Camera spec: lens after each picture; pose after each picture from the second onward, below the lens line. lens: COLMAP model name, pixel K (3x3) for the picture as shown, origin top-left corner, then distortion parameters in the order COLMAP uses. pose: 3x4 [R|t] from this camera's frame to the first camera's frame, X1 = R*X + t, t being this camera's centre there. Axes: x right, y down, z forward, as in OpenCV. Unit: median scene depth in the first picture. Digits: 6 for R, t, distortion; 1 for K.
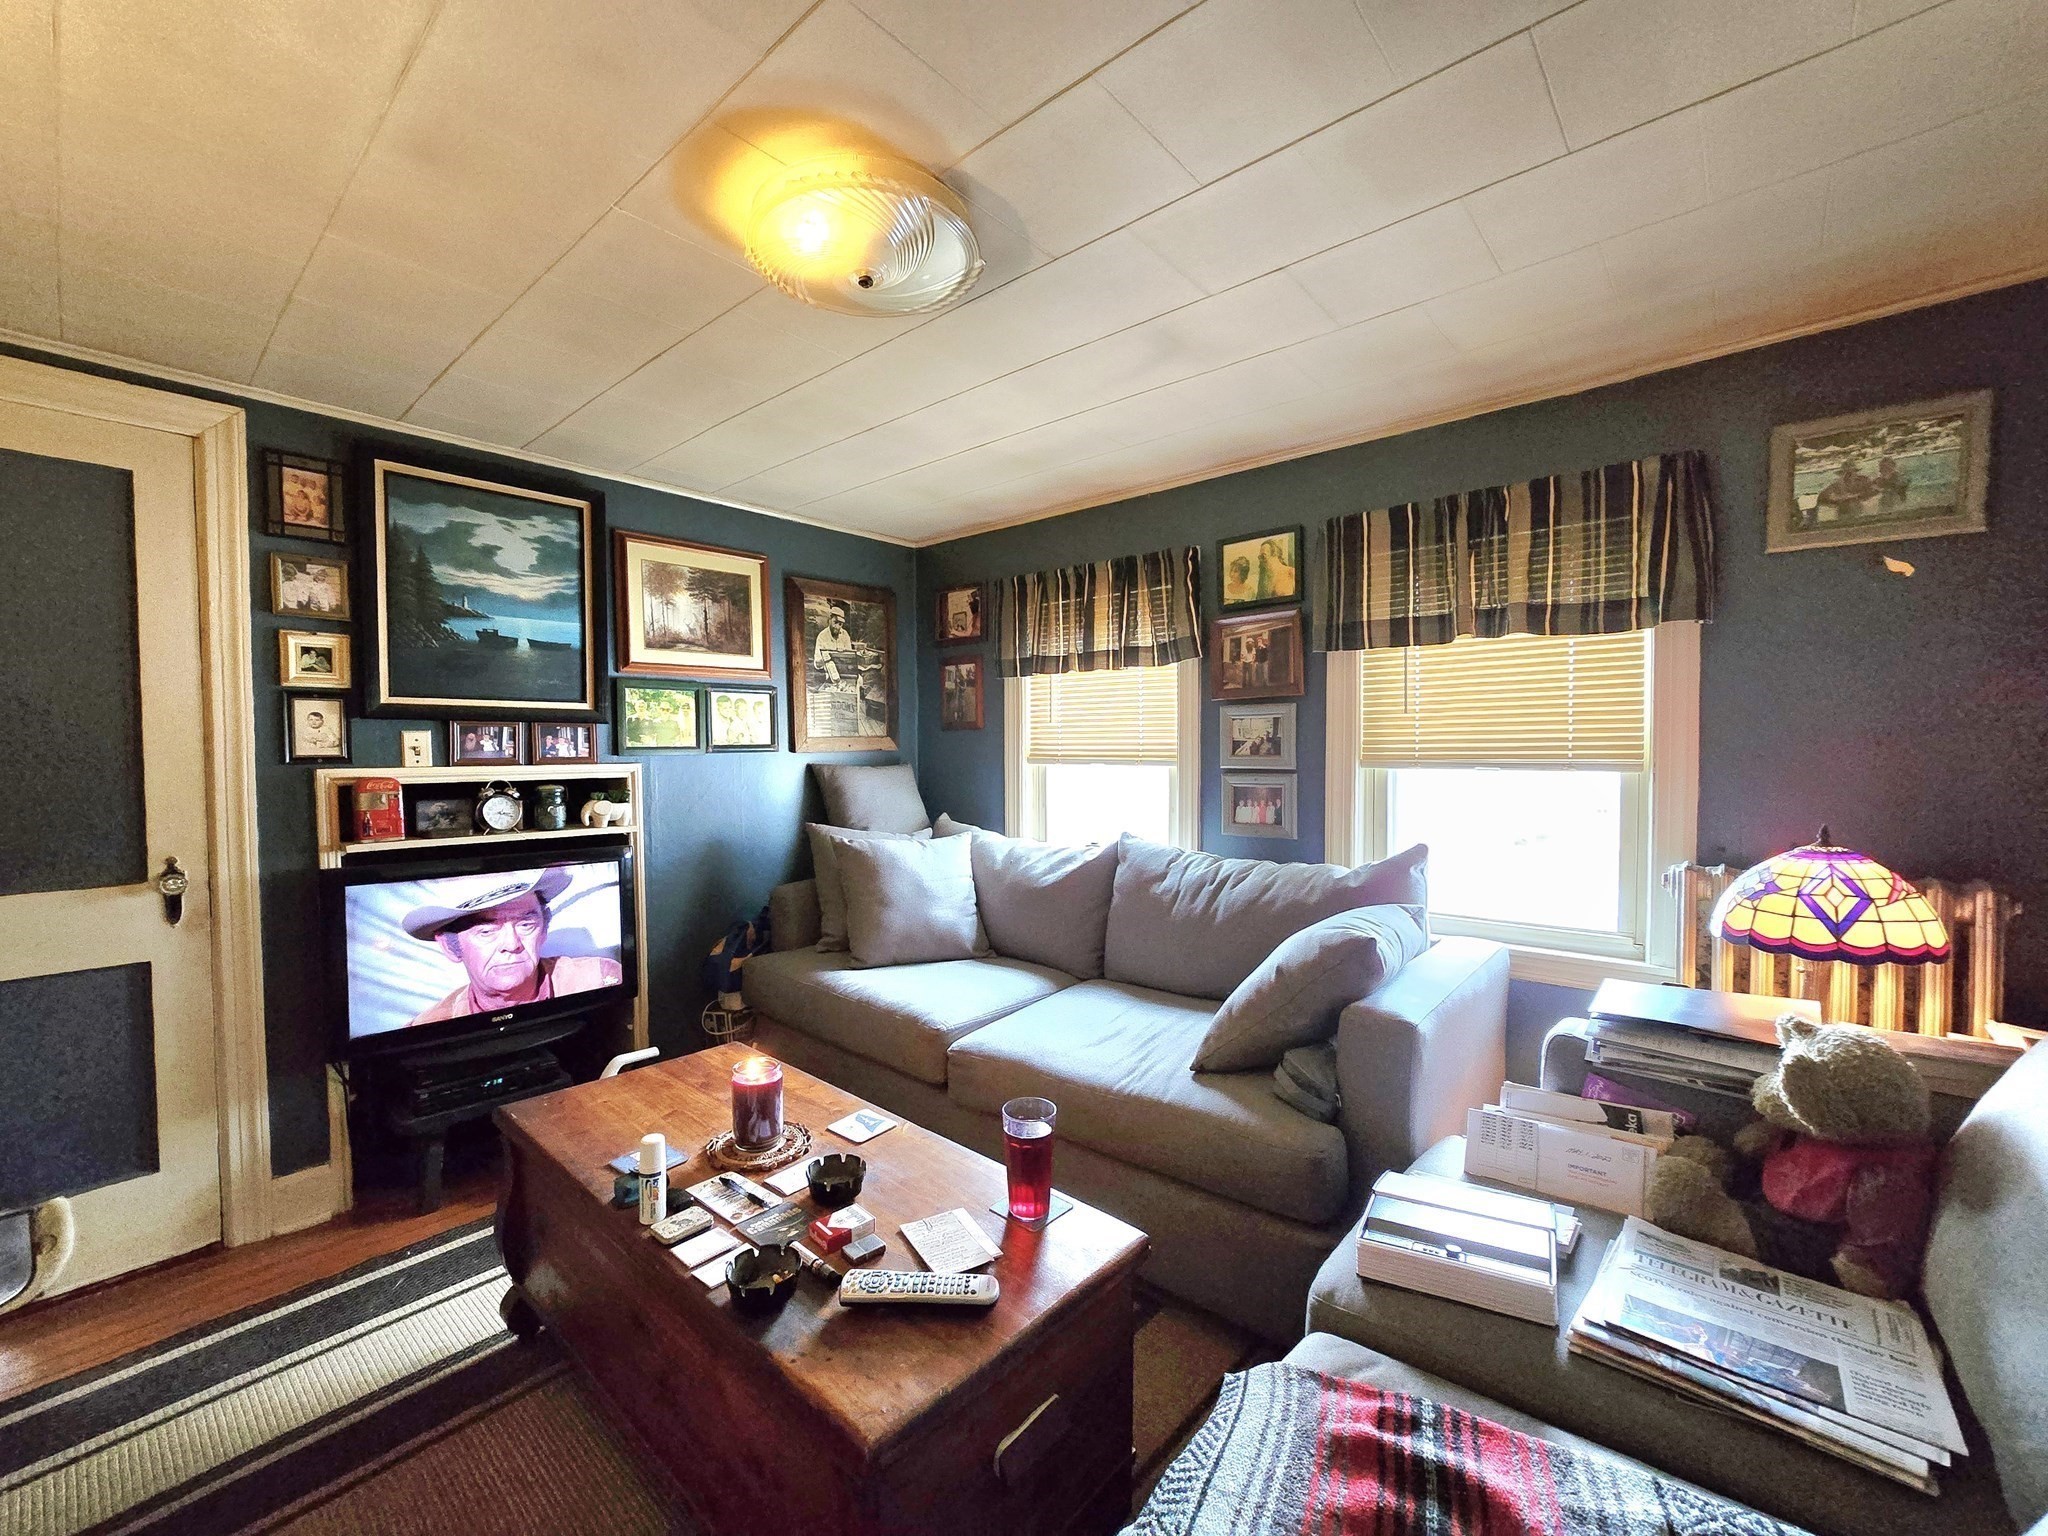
lens RADIAL K [[837.6, 0, 1028.8], [0, 837.6, 775.9], [0, 0, 1]] dist [-0.004745, 0.000774]
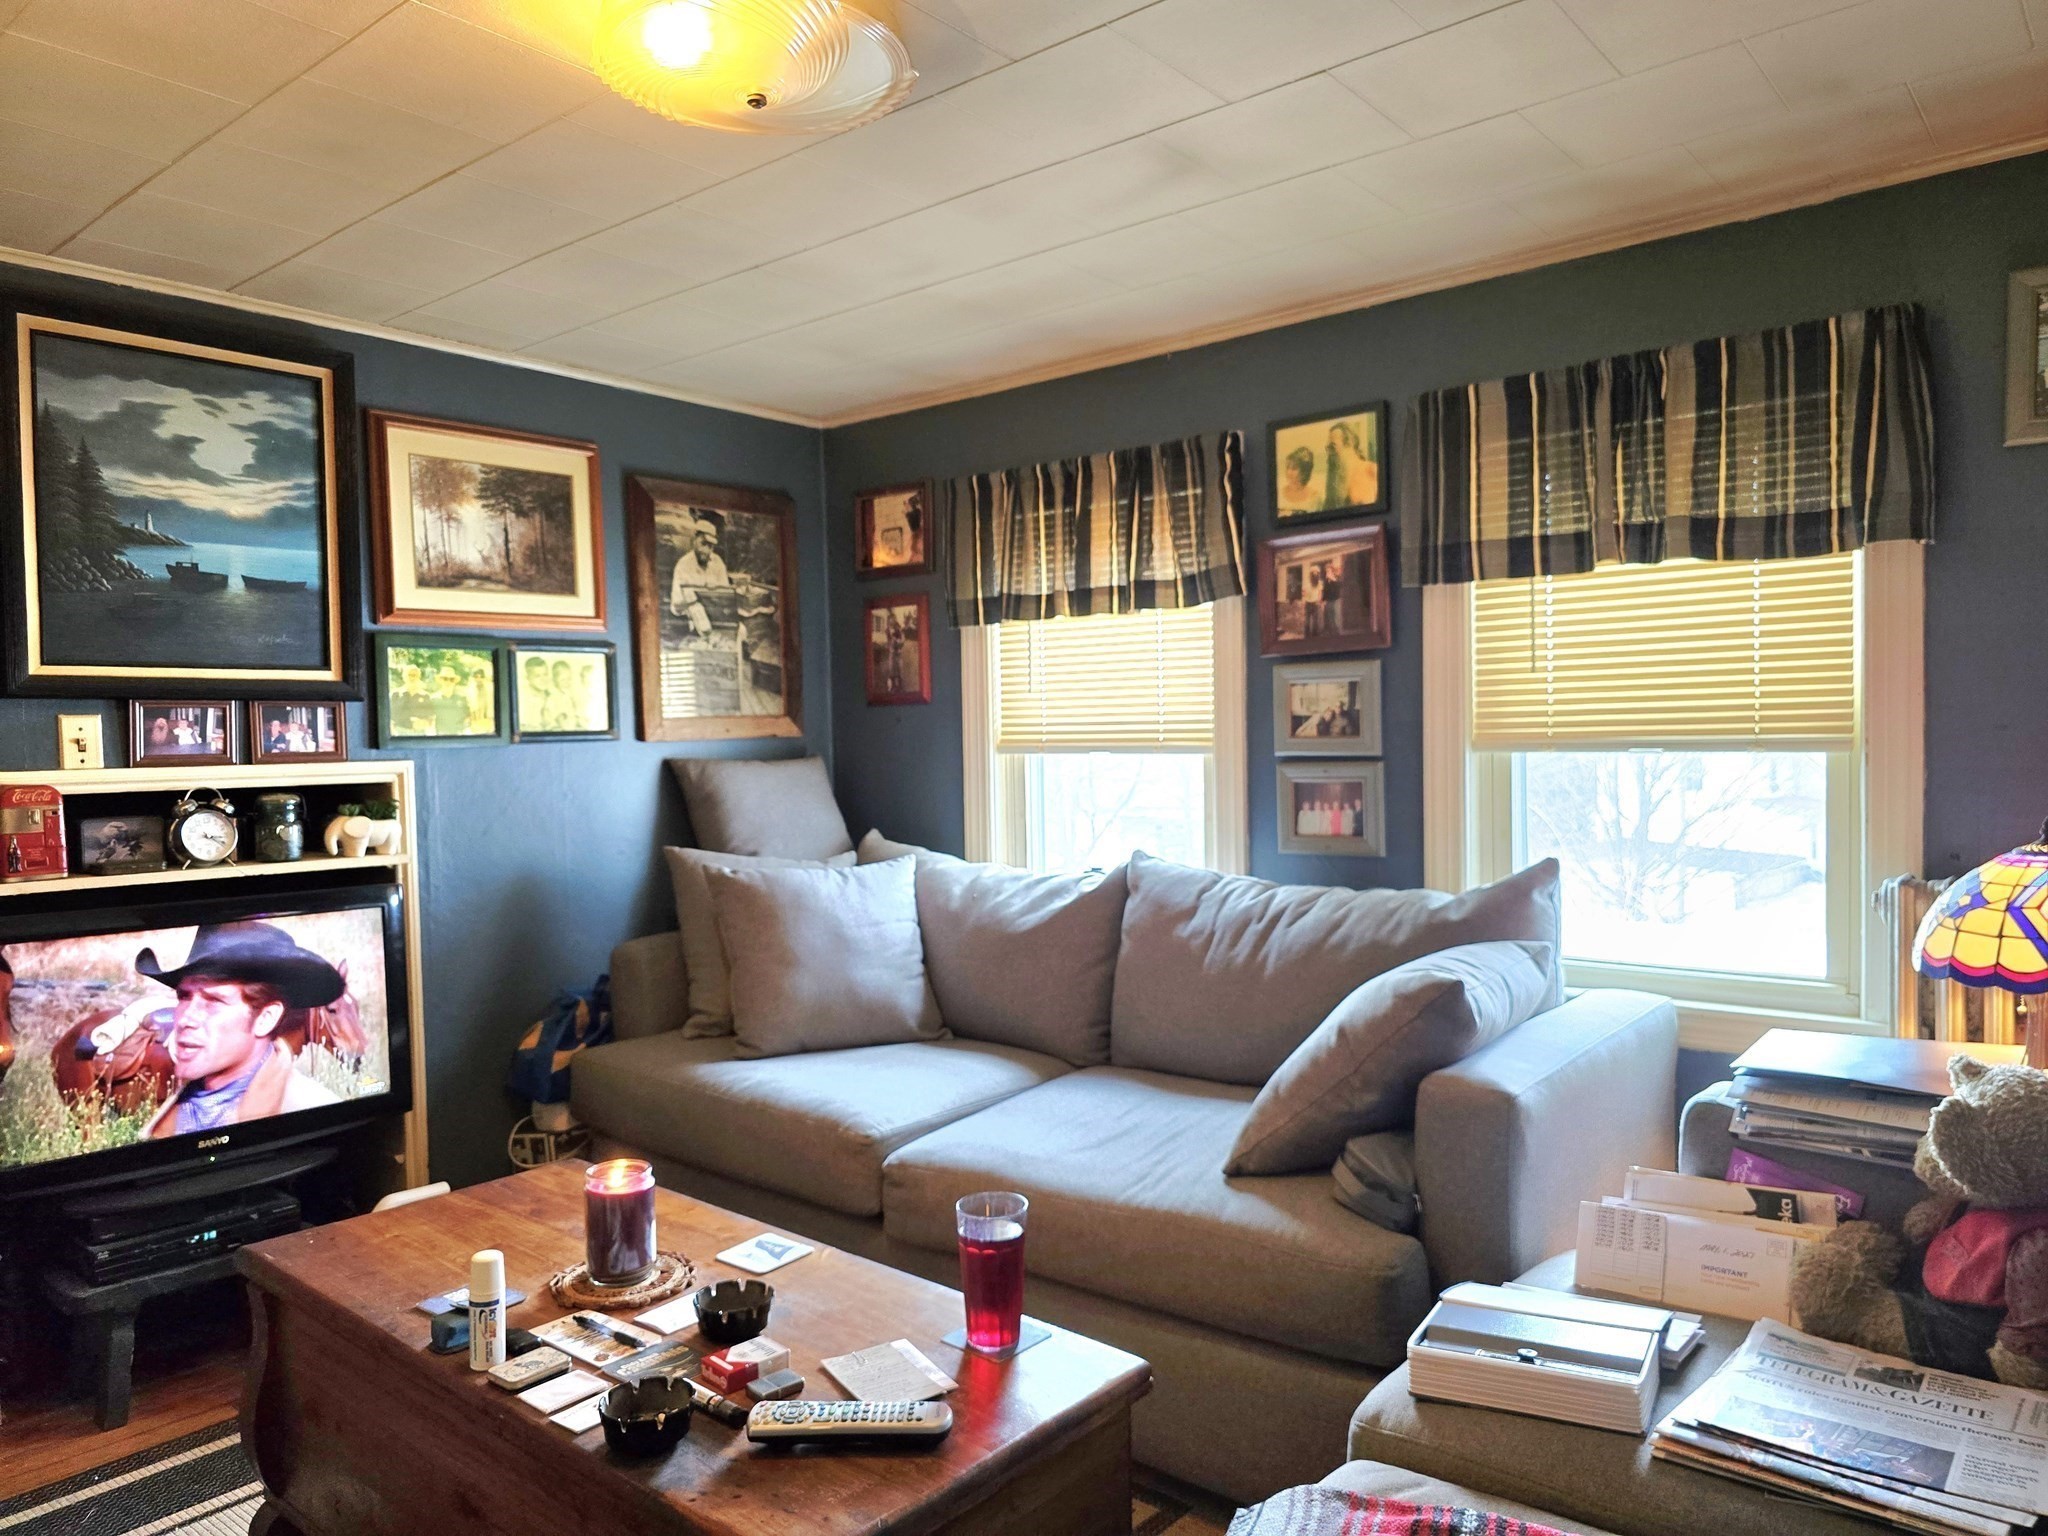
lens RADIAL K [[1399.3, 0, 1057.8], [0, 1399.3, 775.7], [0, 0, 1]] dist [0.027683, -0.021221]
pose [[0.999389, -0.013976, 0.032032, 0.015406], [0.014061, 0.999898, -0.002421, 0.008822], [-0.031995, 0.002870, 0.999484, -0.166888]]
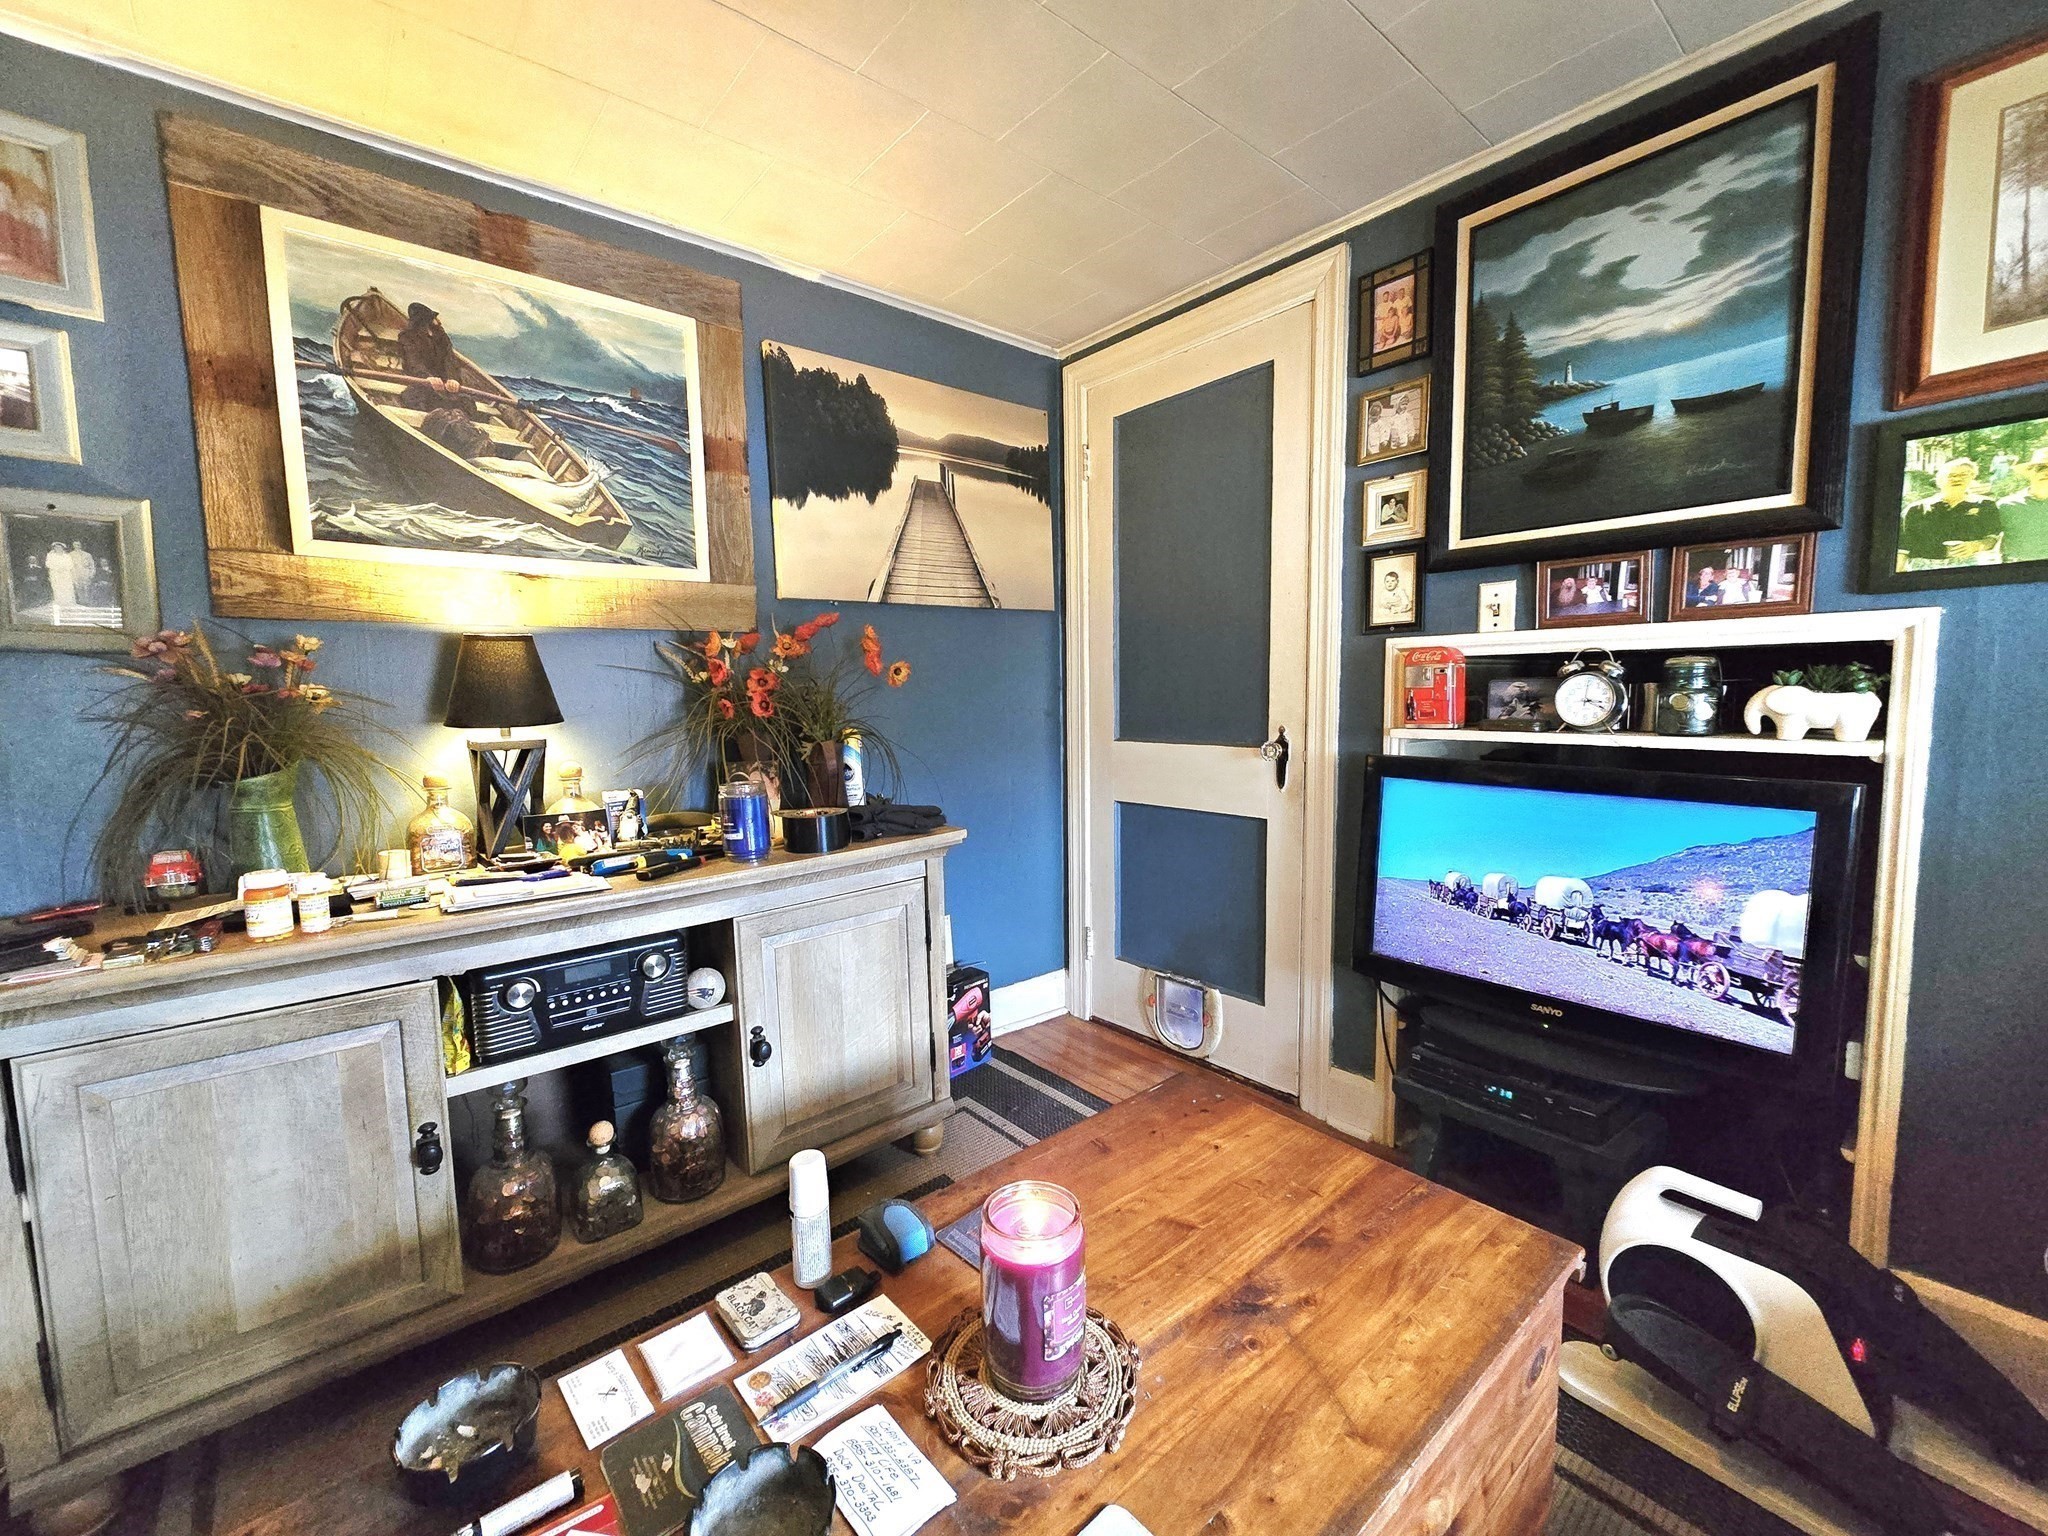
lens RADIAL K [[837.6, 0, 1018.9], [0, 837.6, 771.5], [0, 0, 1]] dist [-0.004745, 0.000774]
pose [[-0.158949, 0.105161, -0.981670, 0.072627], [-0.016384, 0.993893, 0.109124, 0.039799], [0.987151, 0.033429, -0.156255, 0.751054]]
